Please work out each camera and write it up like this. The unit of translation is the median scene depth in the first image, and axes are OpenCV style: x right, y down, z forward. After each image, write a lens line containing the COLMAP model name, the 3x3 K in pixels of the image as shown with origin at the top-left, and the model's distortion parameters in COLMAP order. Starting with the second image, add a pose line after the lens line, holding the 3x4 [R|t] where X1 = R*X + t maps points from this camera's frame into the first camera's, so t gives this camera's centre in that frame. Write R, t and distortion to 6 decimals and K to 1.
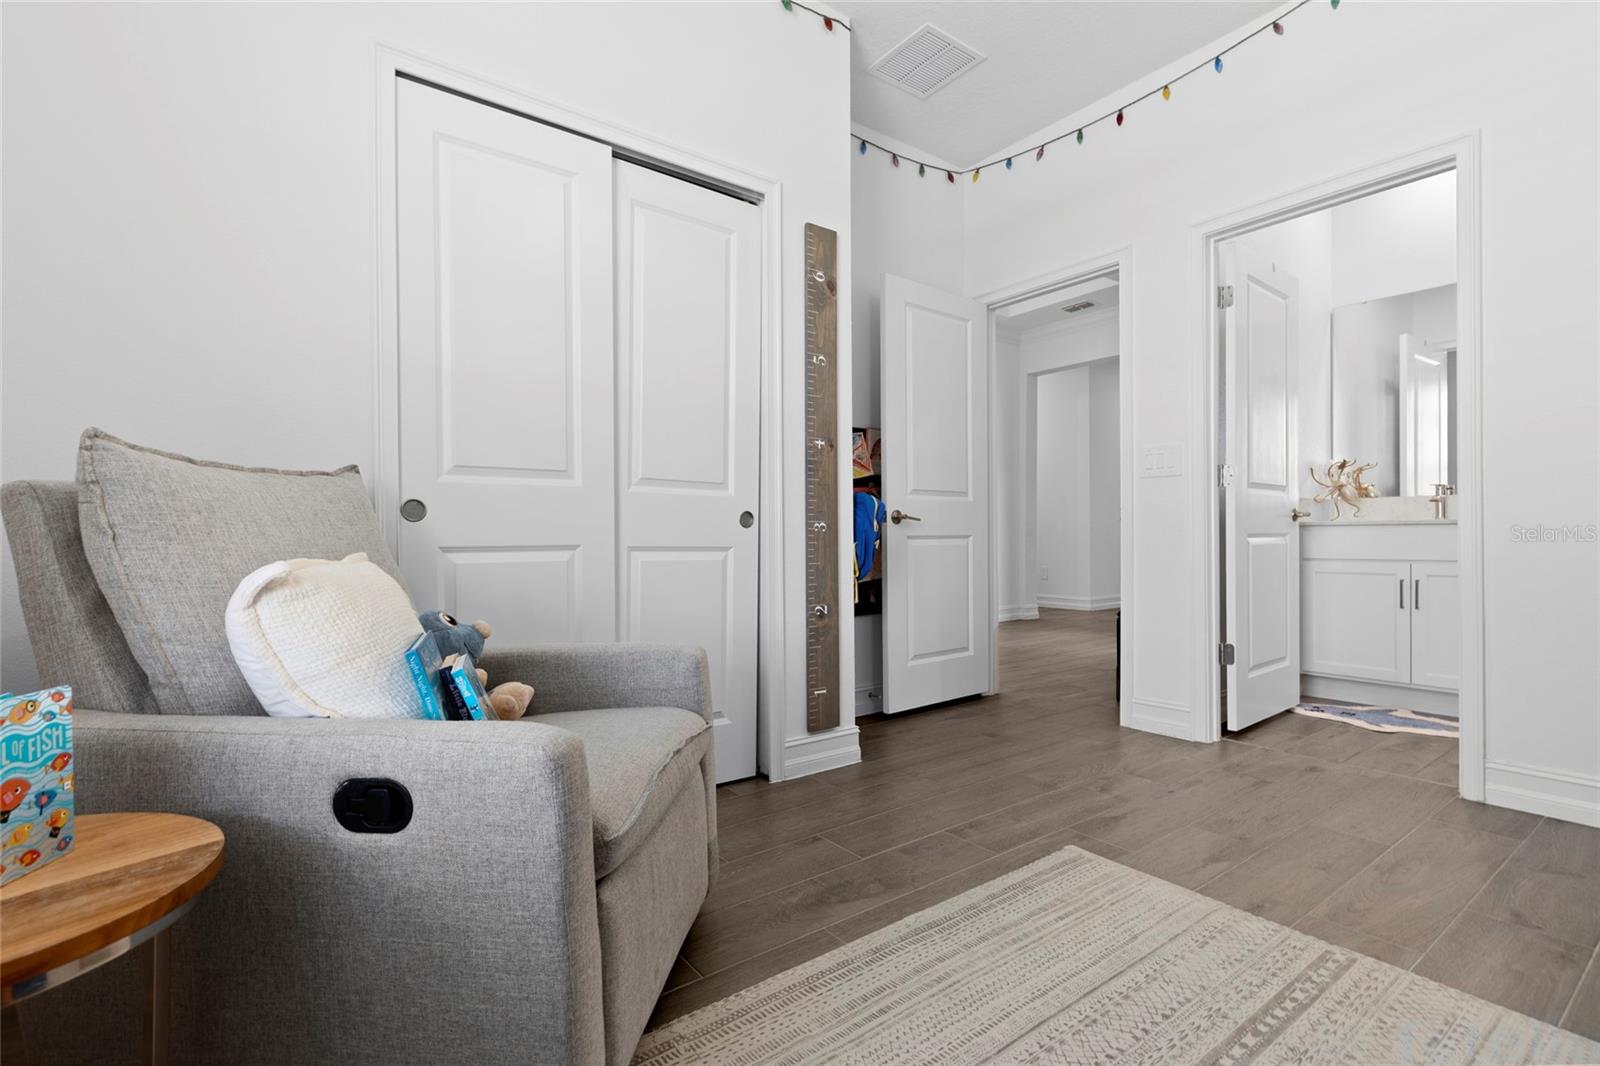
lens RADIAL K [[712.1, 0, 793.2], [0, 712.1, 533.1], [0, 0, 1]] dist [-0.002049, -0.000249]
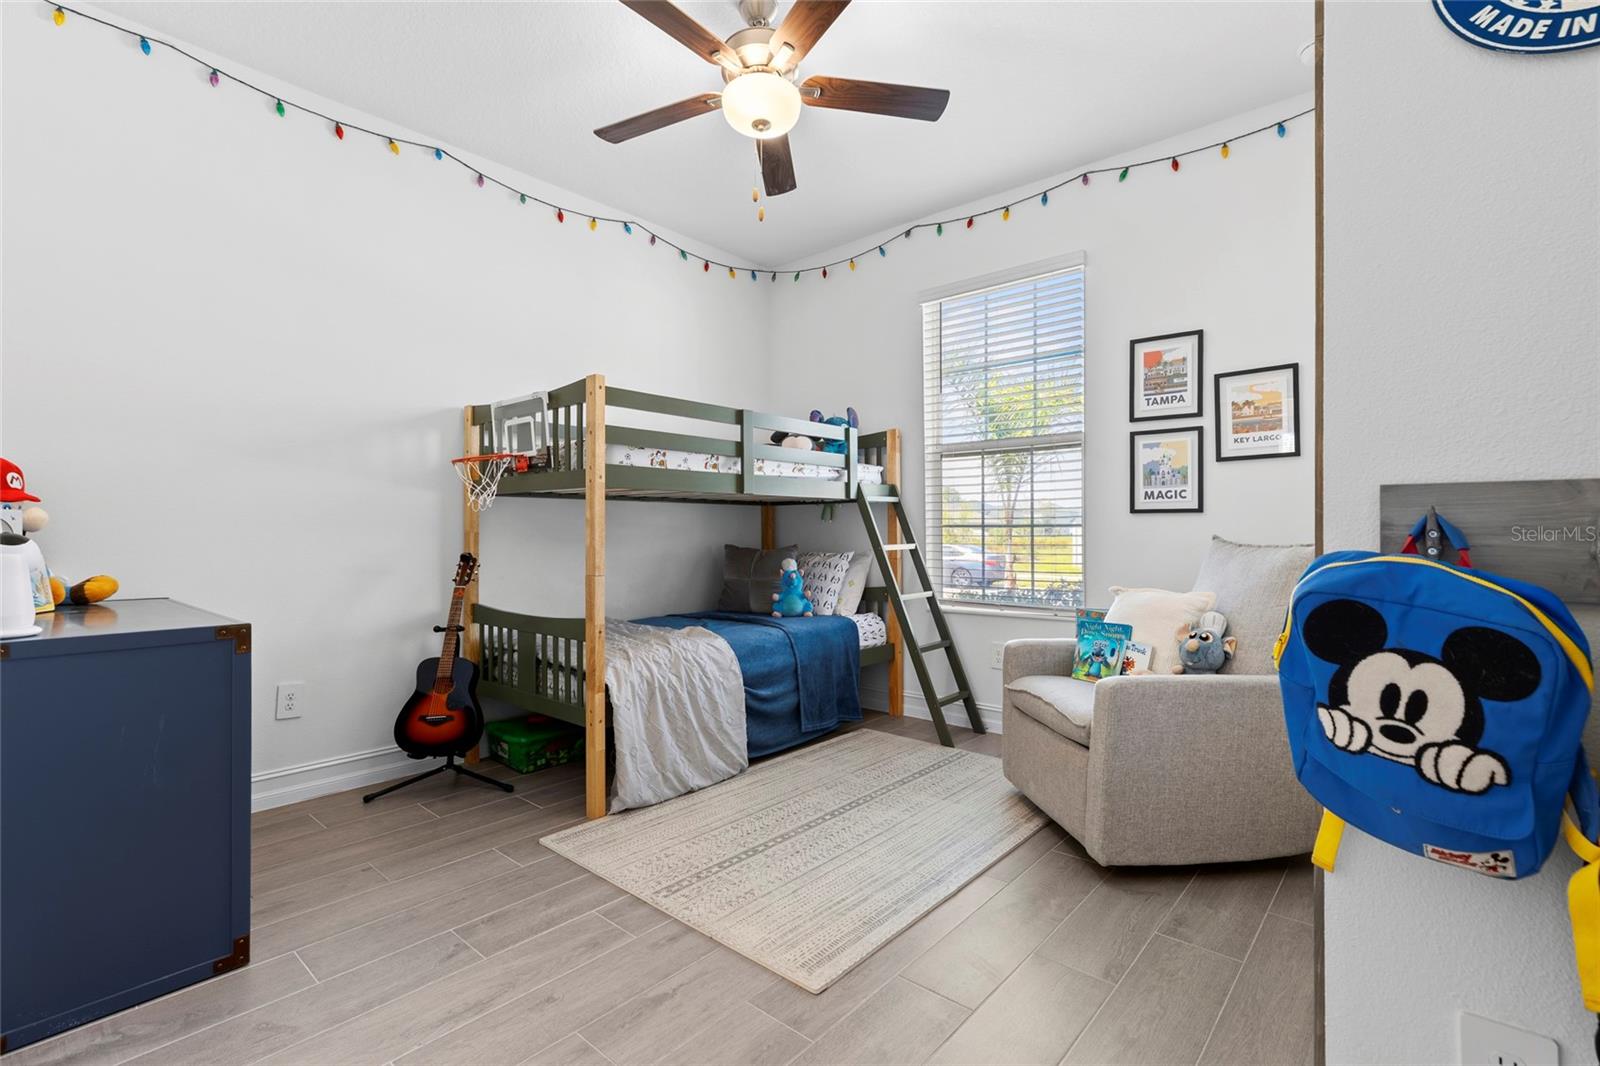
lens RADIAL K [[712.1, 0, 803.1], [0, 712.1, 533.0], [0, 0, 1]] dist [-0.002049, -0.000249]
pose [[-0.975864, 0.011658, -0.218068, 0.796174], [0.011467, 0.999932, 0.002142, -0.140007], [0.218079, -0.000410, -0.975931, 2.477716]]
